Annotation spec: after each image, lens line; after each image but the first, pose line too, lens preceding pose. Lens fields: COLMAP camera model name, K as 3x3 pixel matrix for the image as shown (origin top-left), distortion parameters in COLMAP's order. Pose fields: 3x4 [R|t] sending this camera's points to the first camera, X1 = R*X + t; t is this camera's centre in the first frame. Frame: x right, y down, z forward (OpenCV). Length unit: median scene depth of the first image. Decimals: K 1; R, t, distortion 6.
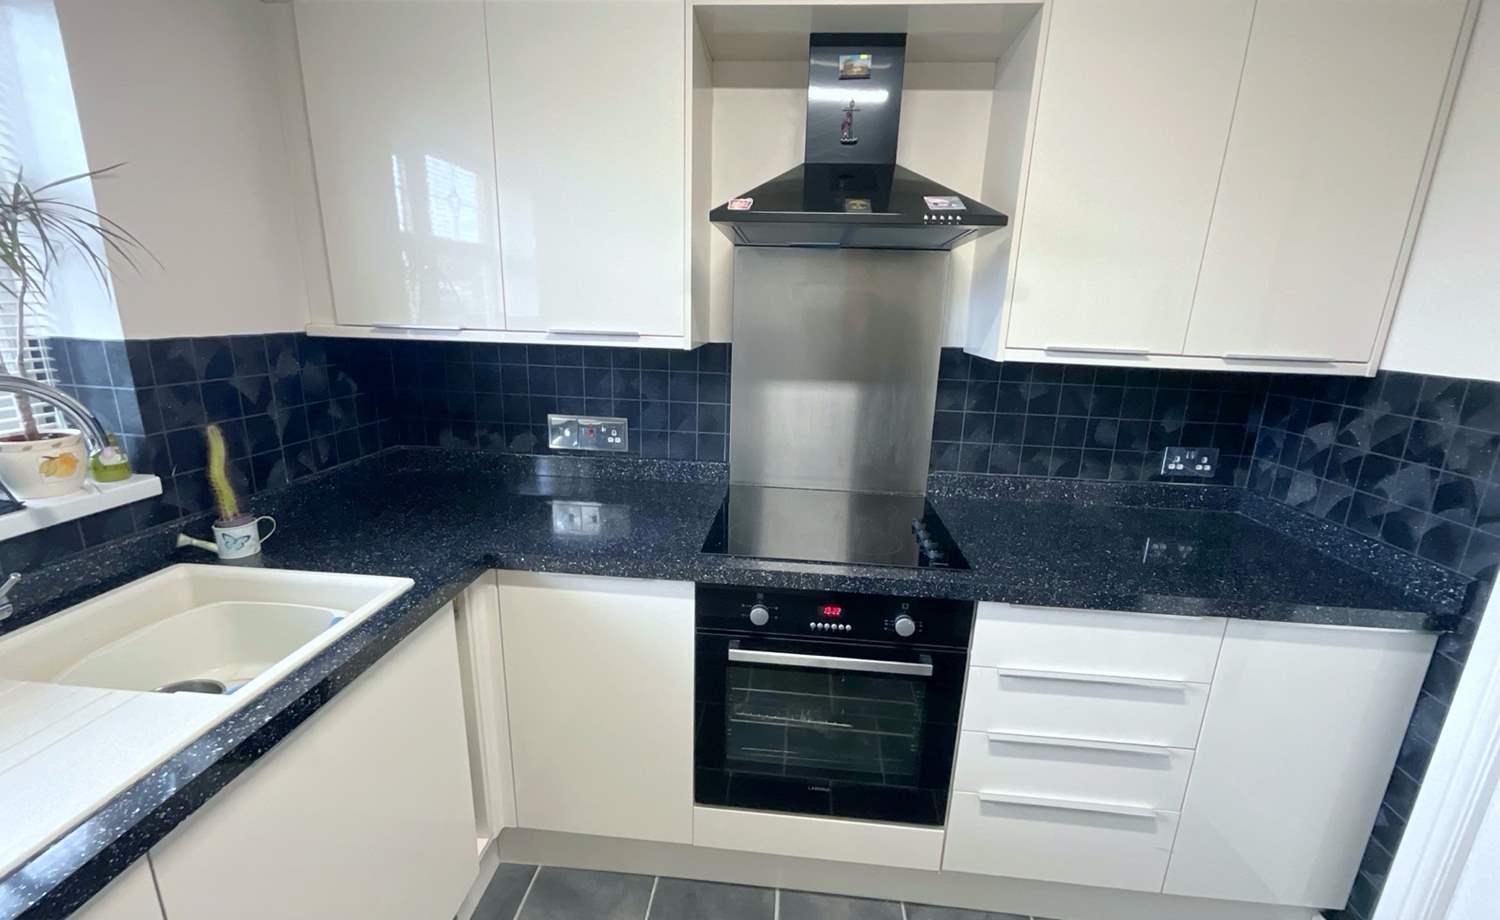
lens RADIAL K [[593.2, 0, 750.4], [0, 593.2, 458.1], [0, 0, 1]] dist [-0.000259, -0.004725]
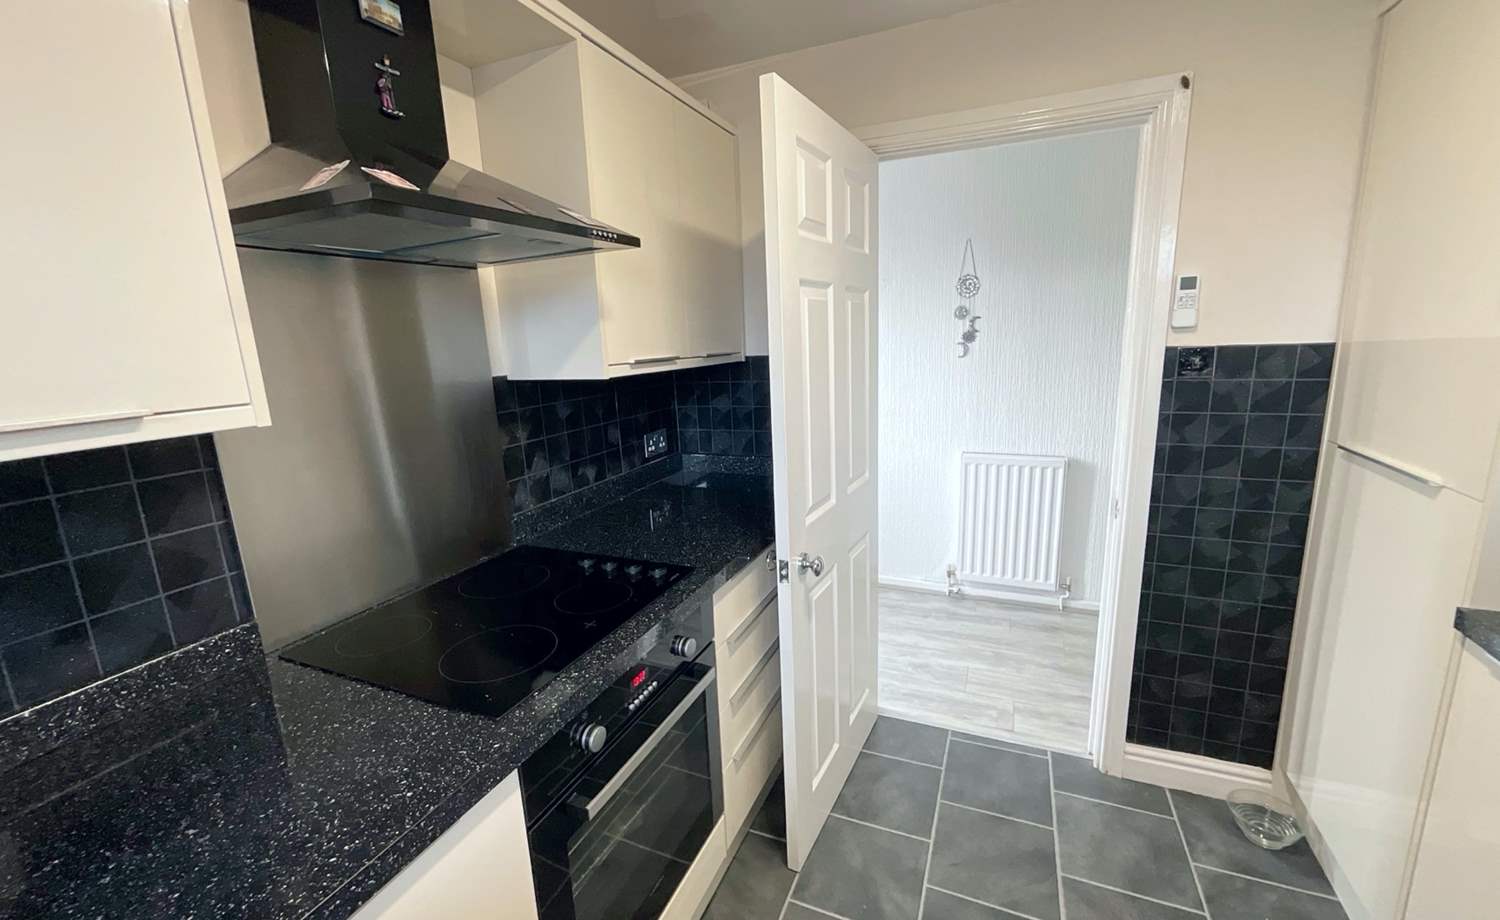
lens RADIAL K [[606.9, 0, 750.0], [0, 606.9, 460.0], [0, 0, 1]] dist [-0.001597, 0.000047]
pose [[0.306539, -0.234859, 0.922429, -0.535990], [0.278470, 0.948811, 0.149036, -0.125141], [-0.910213, 0.211184, 0.356249, 0.458415]]
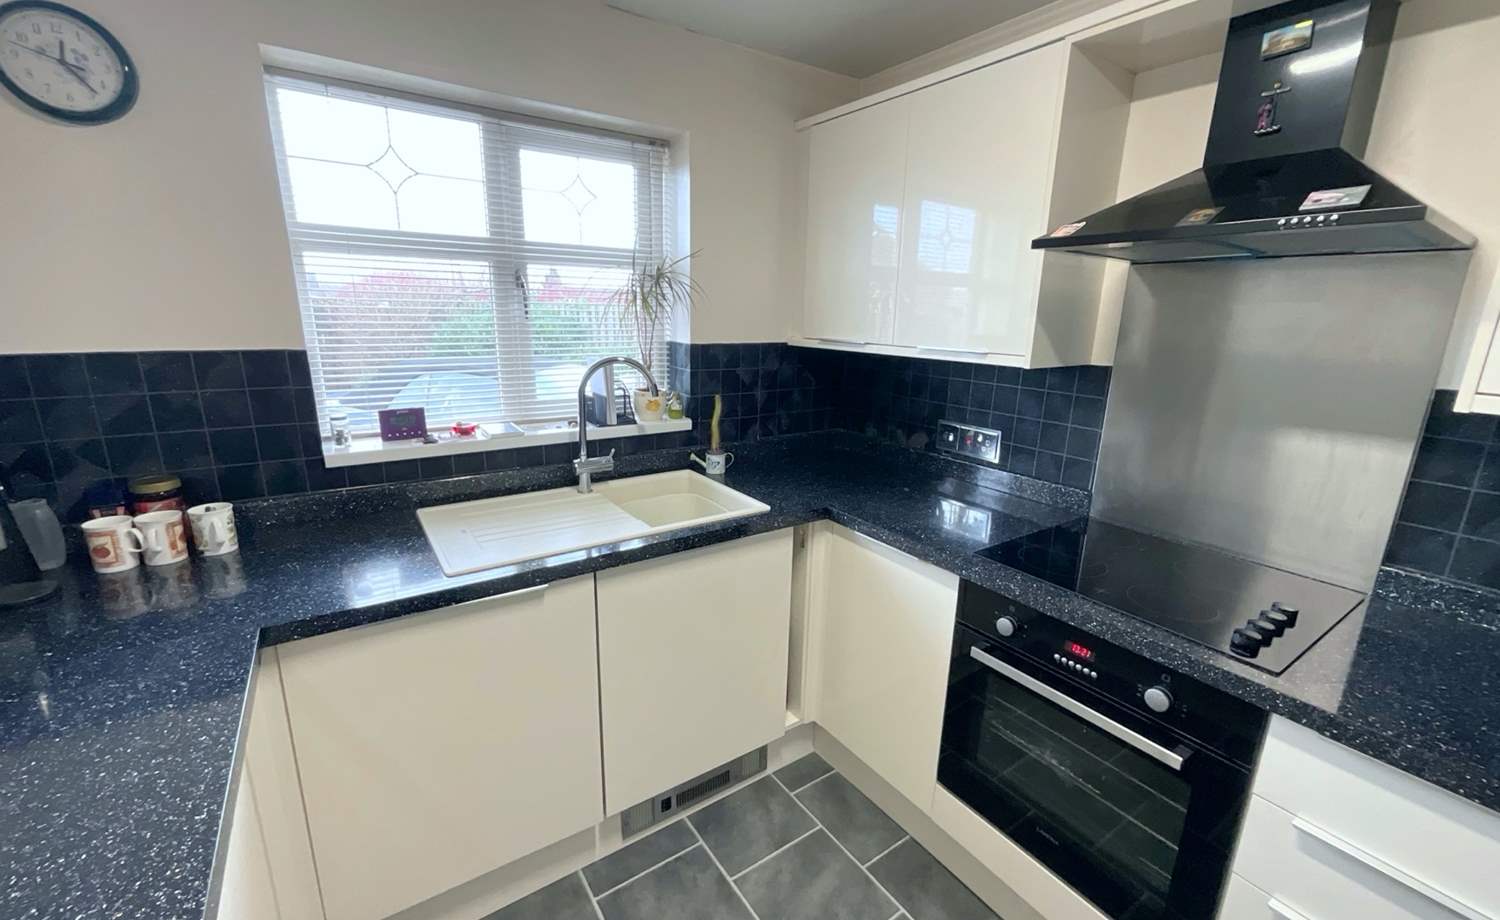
lens RADIAL K [[606.9, 0, 750.0], [0, 606.9, 460.0], [0, 0, 1]] dist [-0.001597, 0.000047]
pose [[0.633138, 0.171598, -0.754778, 0.468540], [-0.191161, 0.979576, 0.062353, 0.001480], [0.750062, 0.104806, 0.653010, -0.051922]]
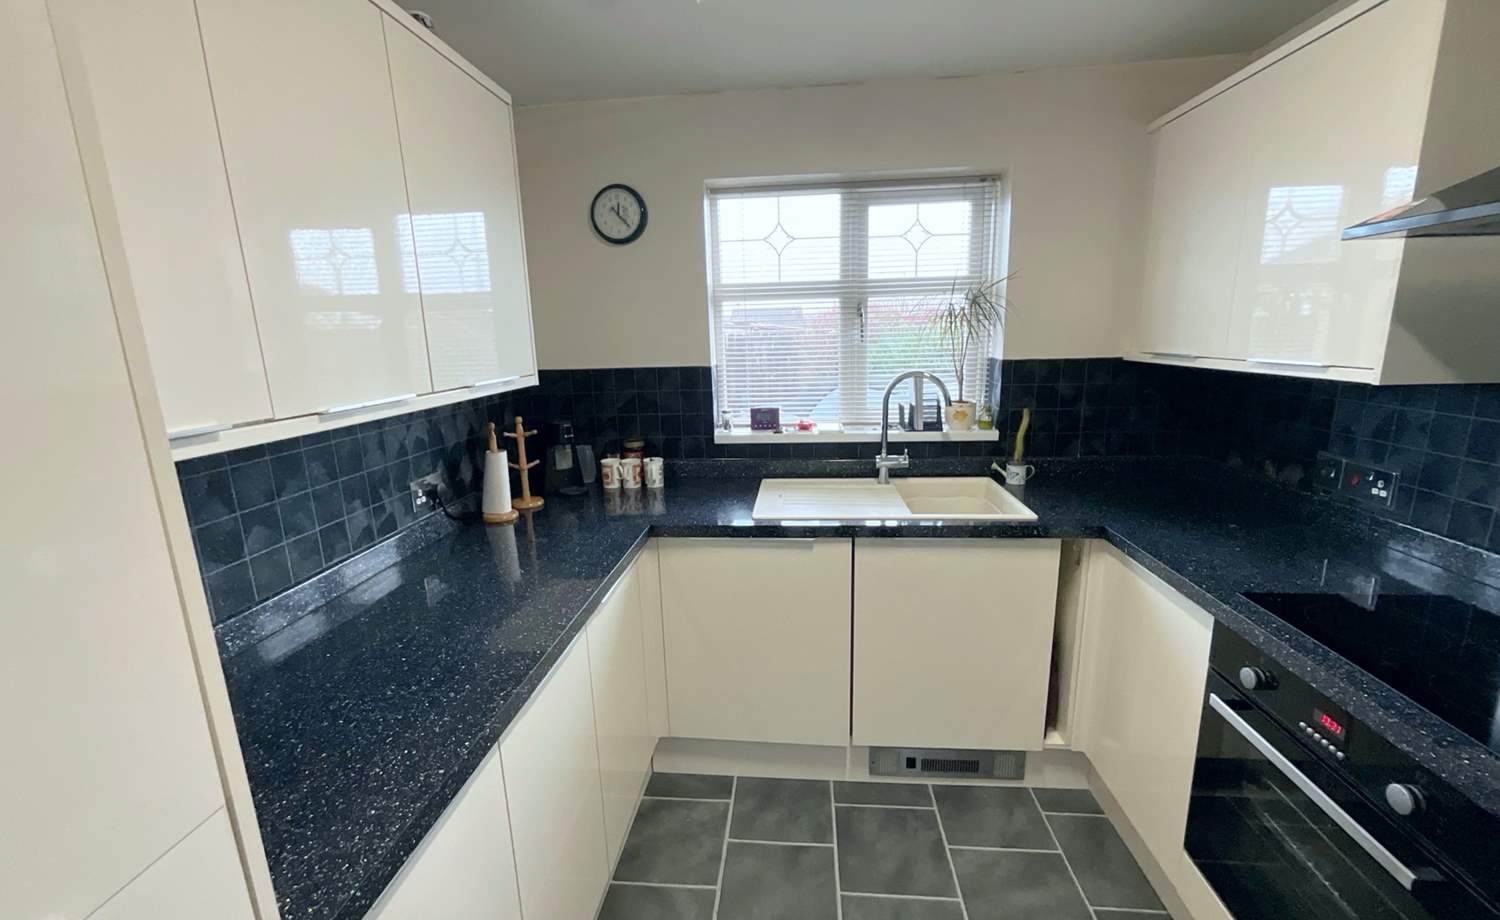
lens RADIAL K [[606.9, 0, 750.0], [0, 606.9, 460.0], [0, 0, 1]] dist [-0.001597, 0.000047]
pose [[-0.007306, 0.180160, -0.983610, 0.838448], [-0.217128, 0.959883, 0.177427, -0.047478], [0.976116, 0.214865, 0.032105, 0.158990]]
